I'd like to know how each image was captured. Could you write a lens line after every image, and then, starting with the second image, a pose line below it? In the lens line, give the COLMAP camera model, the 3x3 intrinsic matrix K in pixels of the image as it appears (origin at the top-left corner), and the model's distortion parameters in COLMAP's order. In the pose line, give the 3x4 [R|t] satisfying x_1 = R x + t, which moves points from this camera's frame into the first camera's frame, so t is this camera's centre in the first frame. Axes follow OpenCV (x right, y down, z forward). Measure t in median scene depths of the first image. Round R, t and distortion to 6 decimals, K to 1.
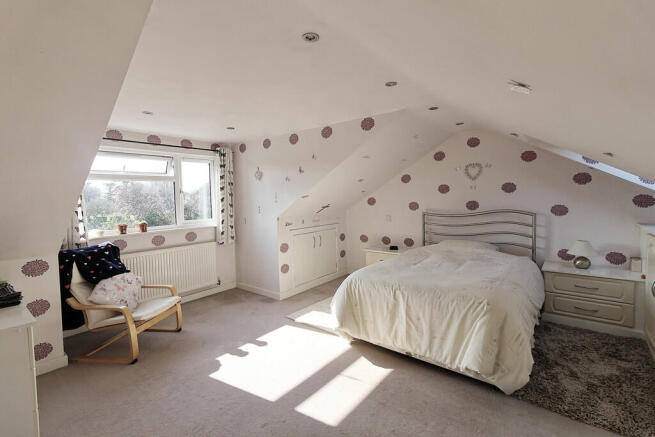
lens RADIAL K [[302.7, 0, 326.3], [0, 302.7, 216.1], [0, 0, 1]] dist [-0.000840, -0.000210]
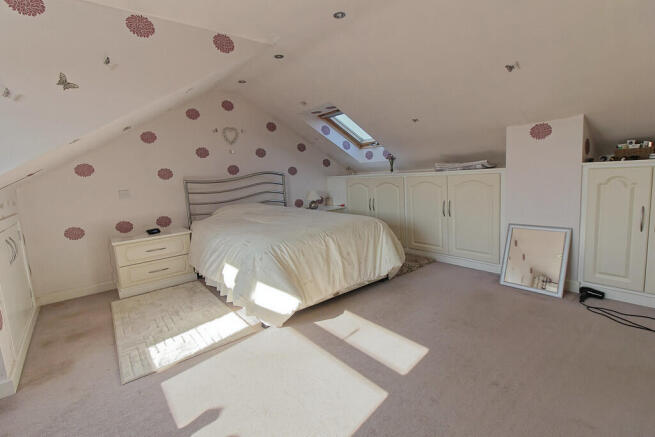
lens RADIAL K [[302.7, 0, 326.3], [0, 302.7, 216.1], [0, 0, 1]] dist [-0.000840, -0.000210]
pose [[0.210920, -0.126295, 0.969310, -0.499809], [0.119254, 0.987536, 0.102720, 0.056072], [-0.970202, 0.093928, 0.223353, 0.548290]]
